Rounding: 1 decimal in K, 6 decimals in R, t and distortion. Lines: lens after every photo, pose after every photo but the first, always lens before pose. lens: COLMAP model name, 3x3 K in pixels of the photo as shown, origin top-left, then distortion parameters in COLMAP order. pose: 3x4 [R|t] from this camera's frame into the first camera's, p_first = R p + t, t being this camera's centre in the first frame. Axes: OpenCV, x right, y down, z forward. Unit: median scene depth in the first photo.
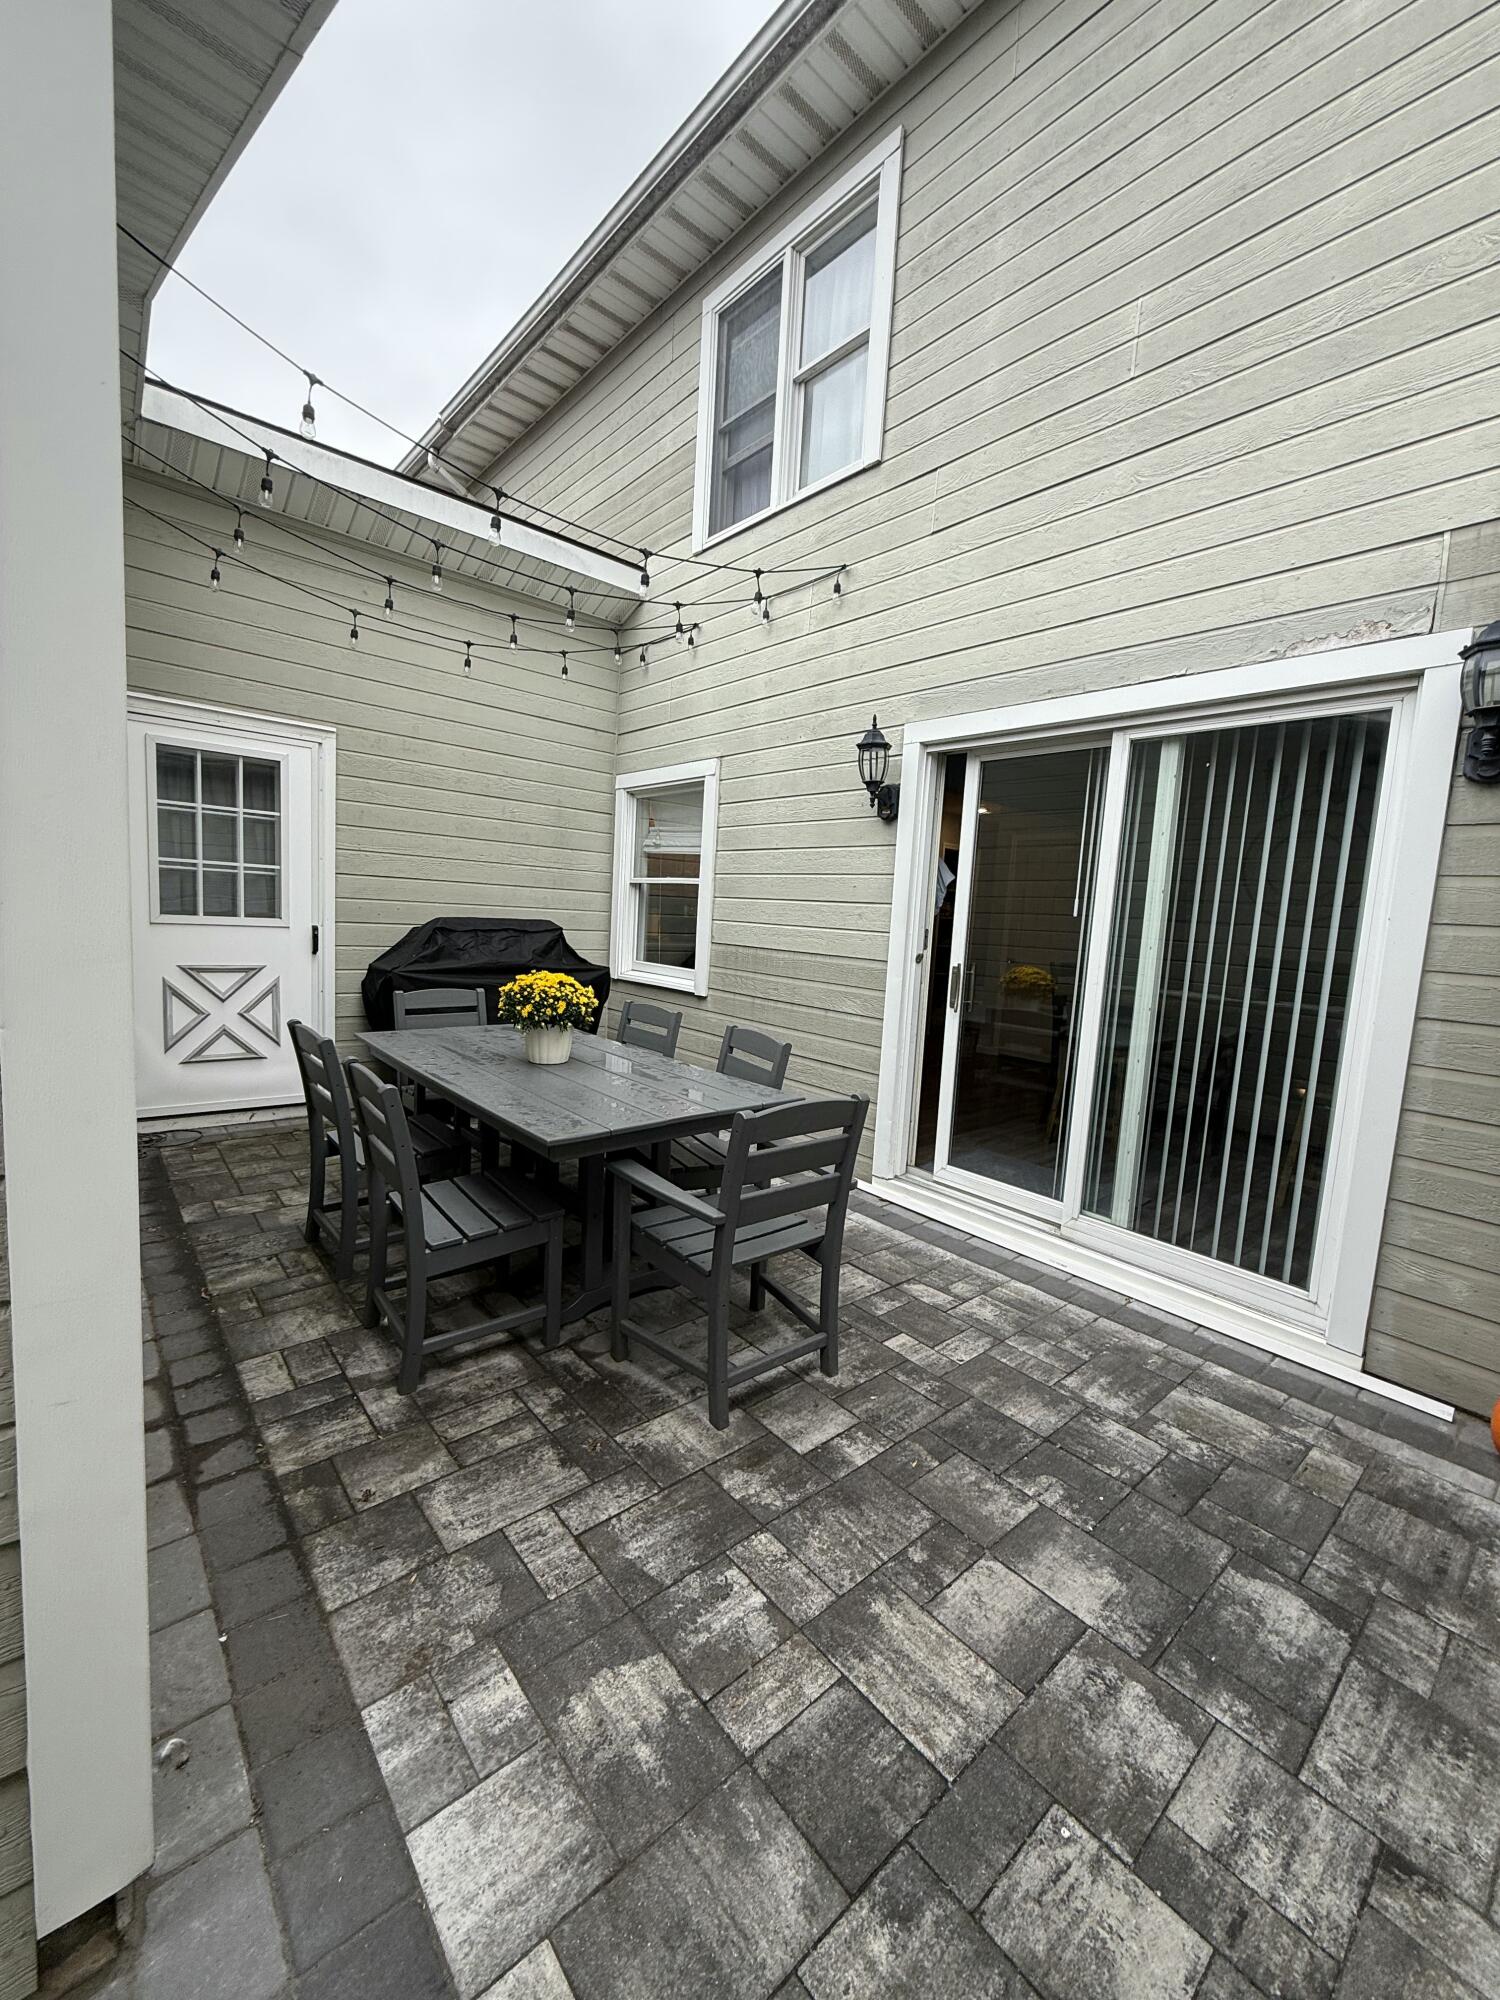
lens RADIAL K [[793.0, 0, 748.2], [0, 793.0, 996.3], [0, 0, 1]] dist [-0.000197, -0.000002]
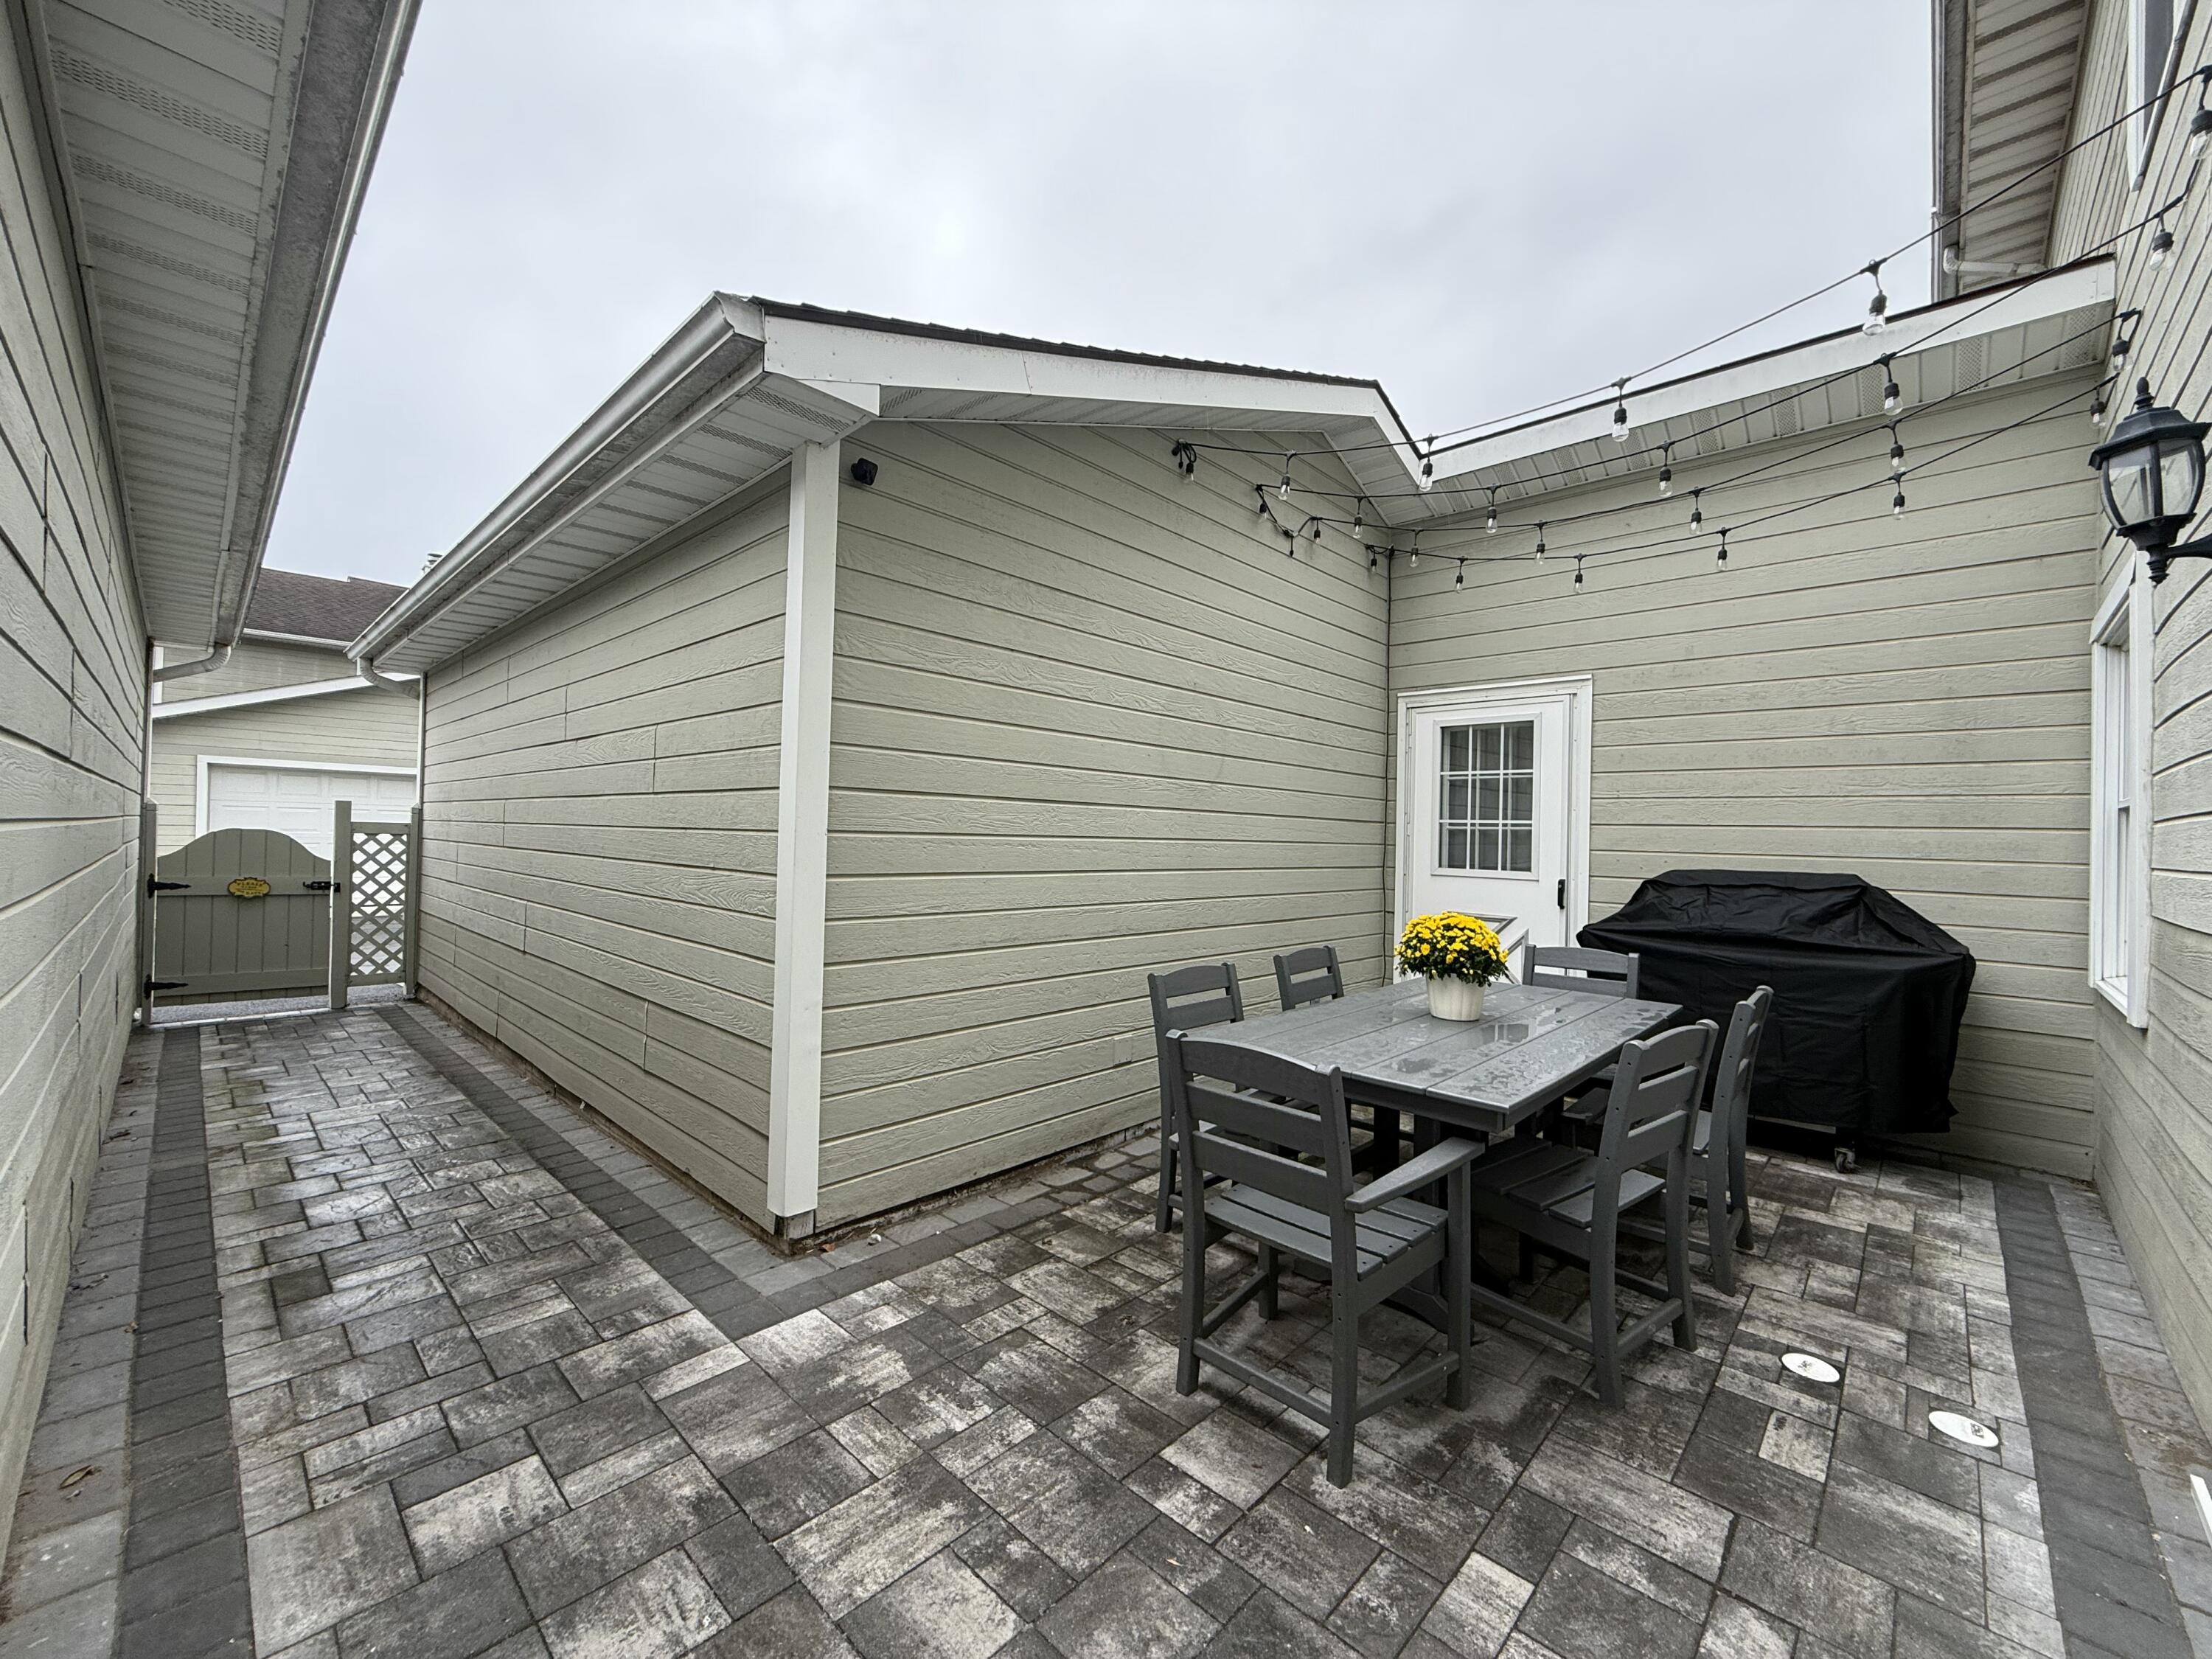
lens RADIAL K [[877.1, 0, 1103.6], [0, 877.1, 829.1], [0, 0, 1]] dist [-0.000197, -0.000002]
pose [[0.099108, -0.059931, -0.993270, 1.209167], [-0.124033, 0.989656, -0.072088, -0.008531], [0.987316, 0.130343, 0.090649, 0.903053]]
